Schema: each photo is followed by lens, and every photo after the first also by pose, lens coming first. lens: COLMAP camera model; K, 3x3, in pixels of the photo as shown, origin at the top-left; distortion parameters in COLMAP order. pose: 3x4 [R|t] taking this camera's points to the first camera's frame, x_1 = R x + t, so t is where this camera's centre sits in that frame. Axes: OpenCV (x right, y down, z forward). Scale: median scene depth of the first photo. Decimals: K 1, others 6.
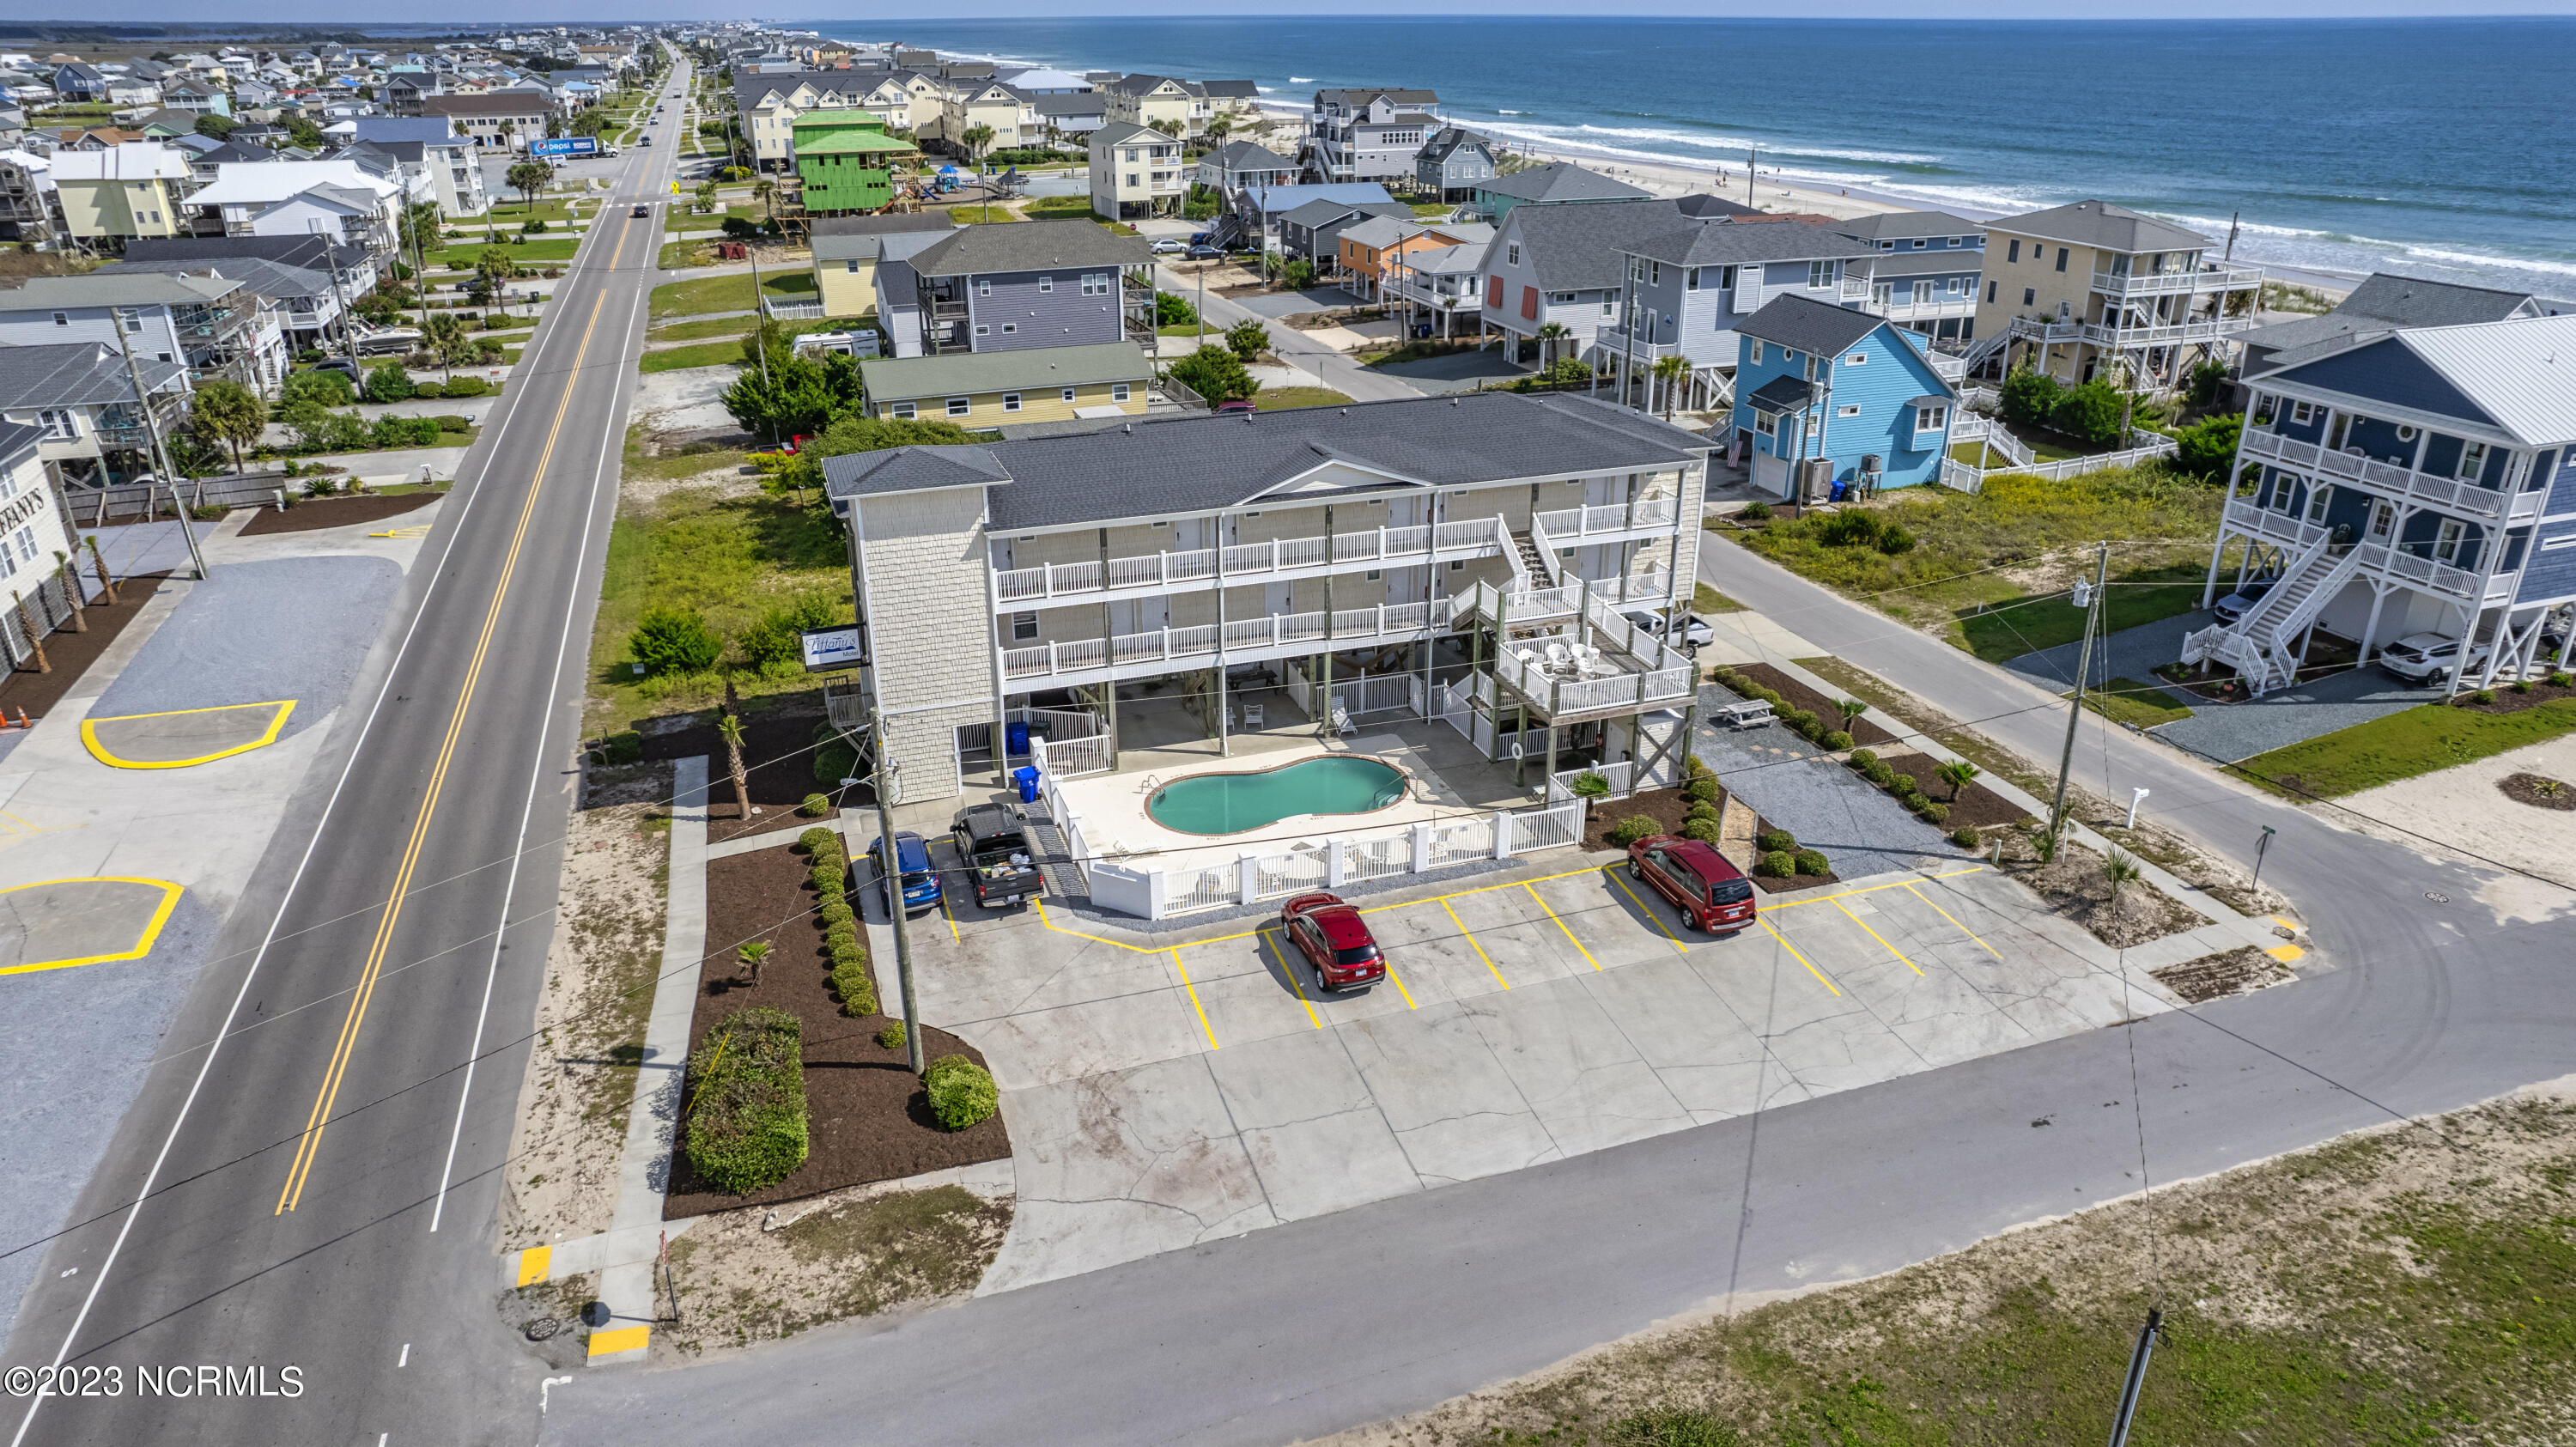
lens RADIAL K [[1649.1, 0, 1281.0], [0, 1649.1, 727.6], [0, 0, 1]] dist [-0.087952, 0.081375]
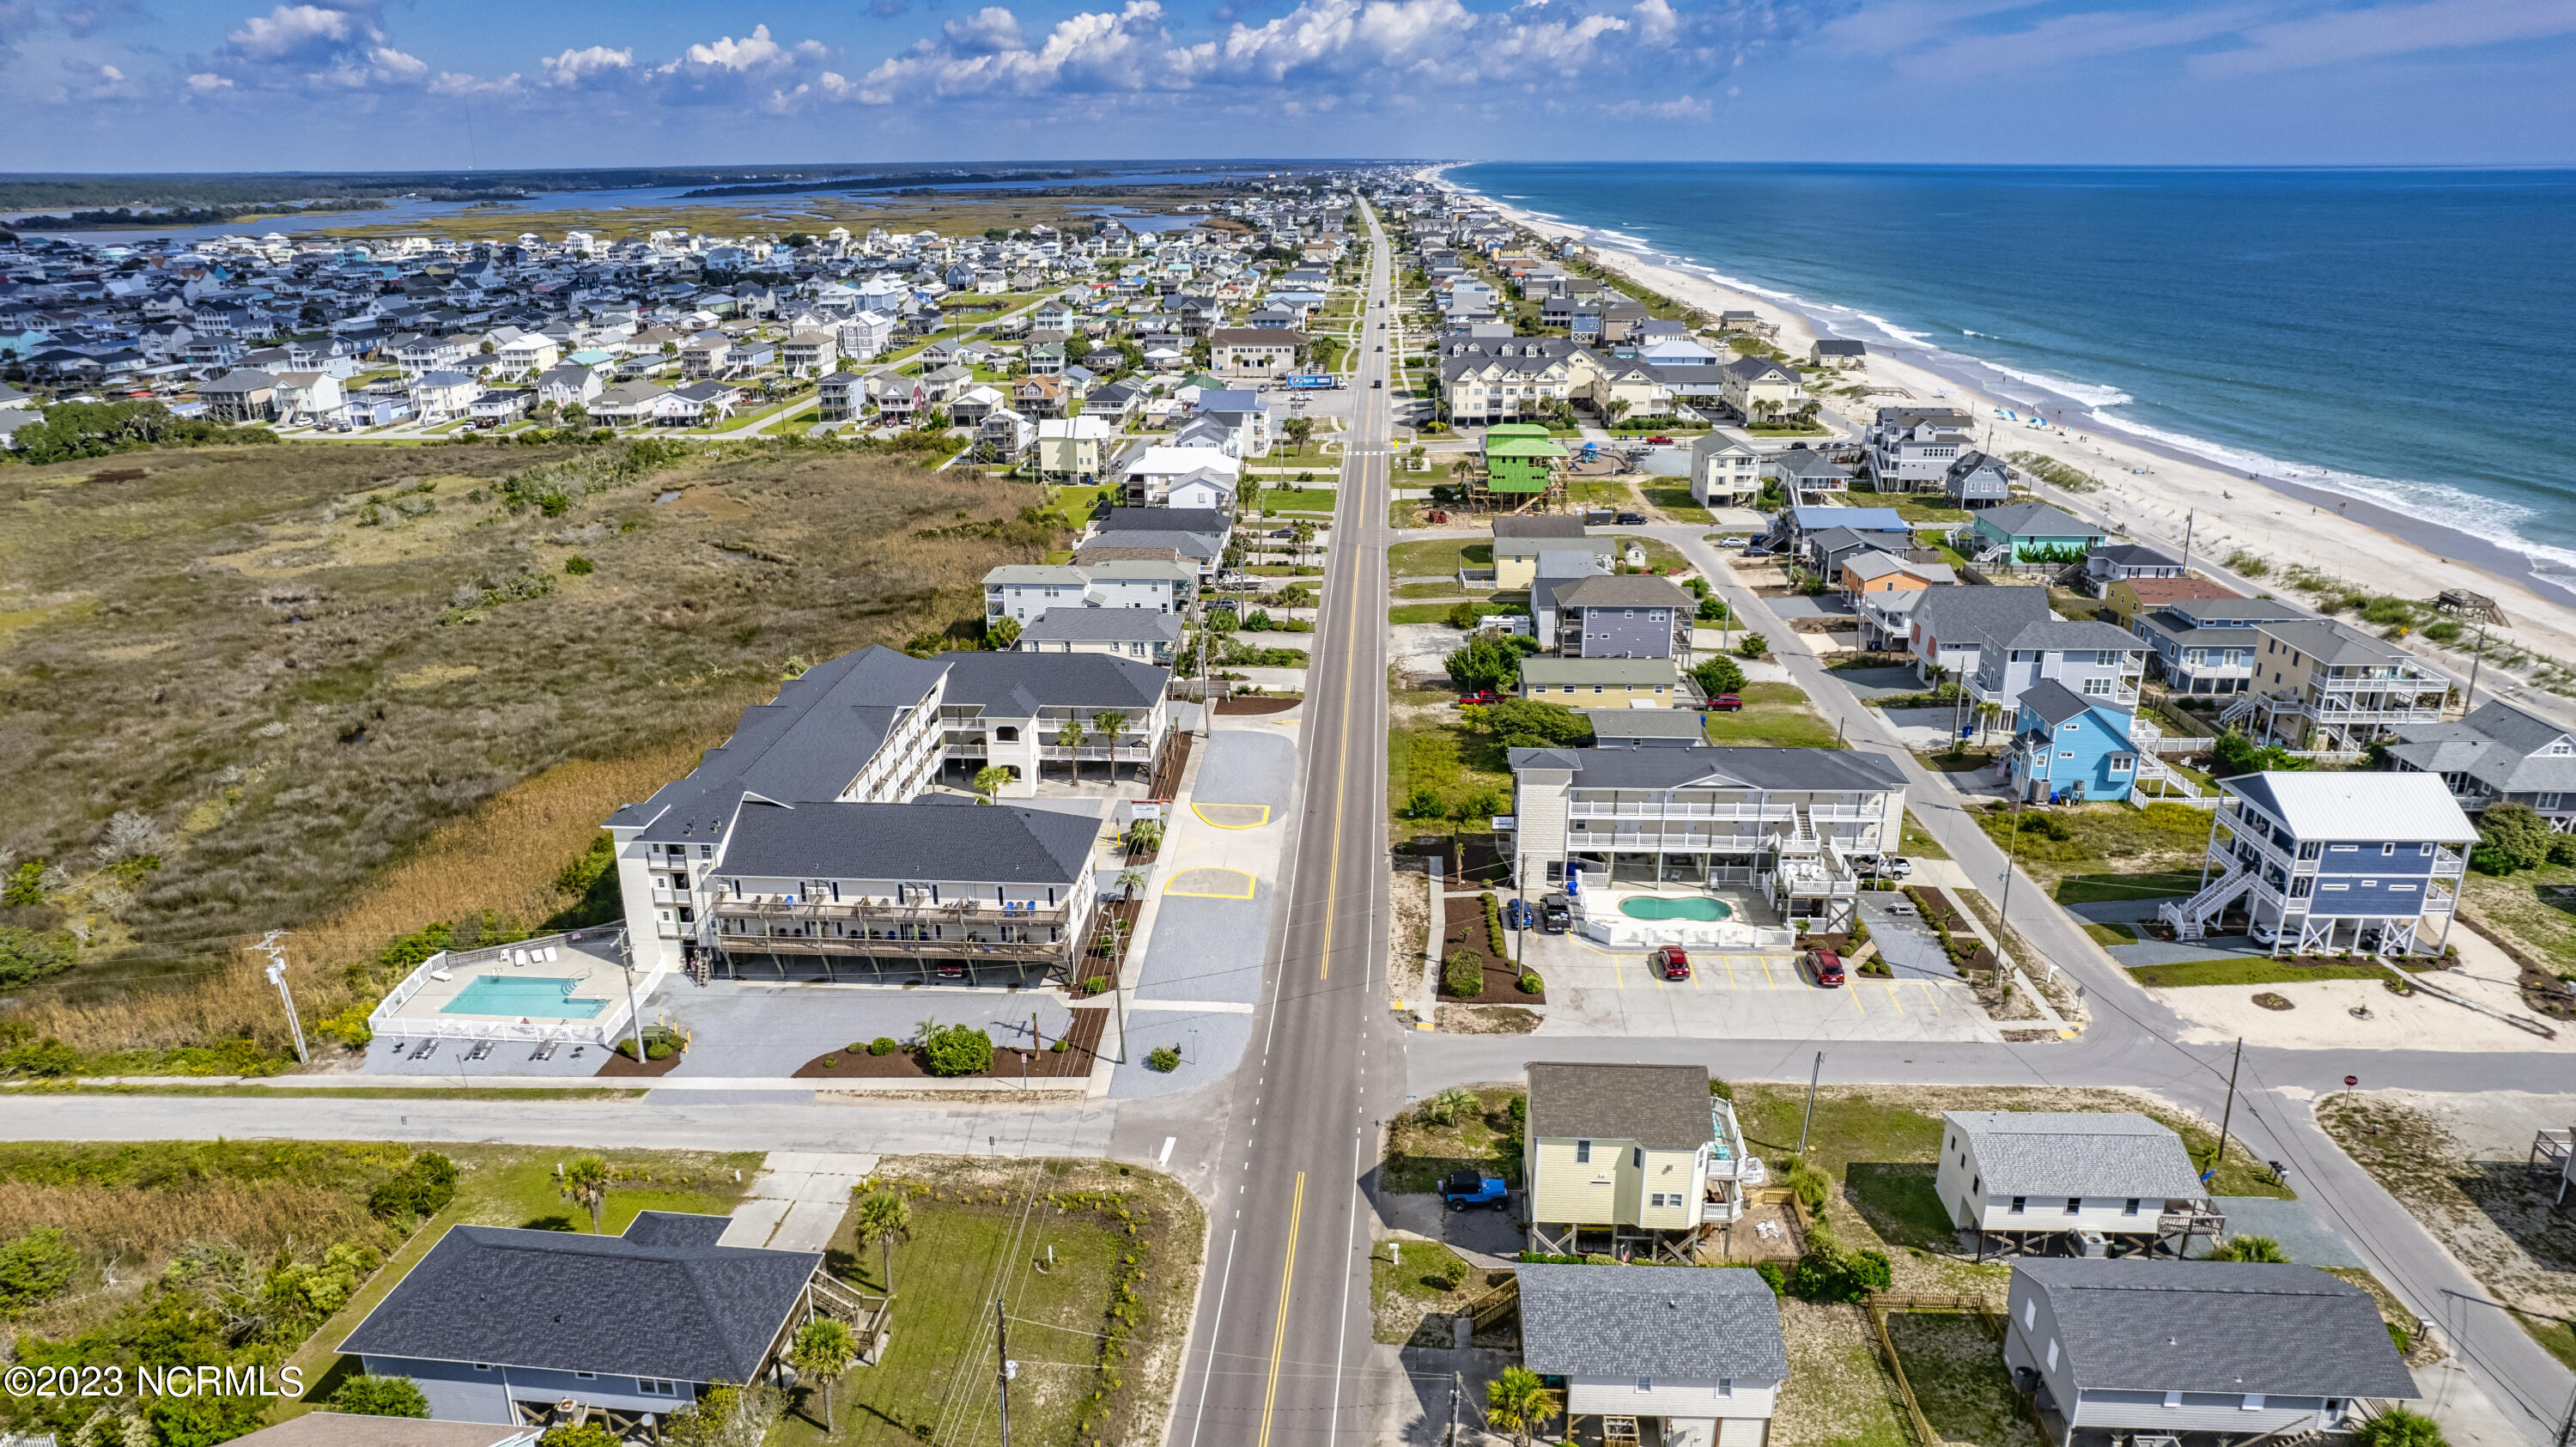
lens RADIAL K [[1643.3, 0, 1281.3], [0, 1643.3, 722.0], [0, 0, 1]] dist [-0.050825, 0.001888]
pose [[0.928631, 0.122253, -0.350284, 0.212070], [-0.149574, 0.987386, -0.051925, -0.014800], [0.339517, 0.100612, 0.935203, -1.150494]]
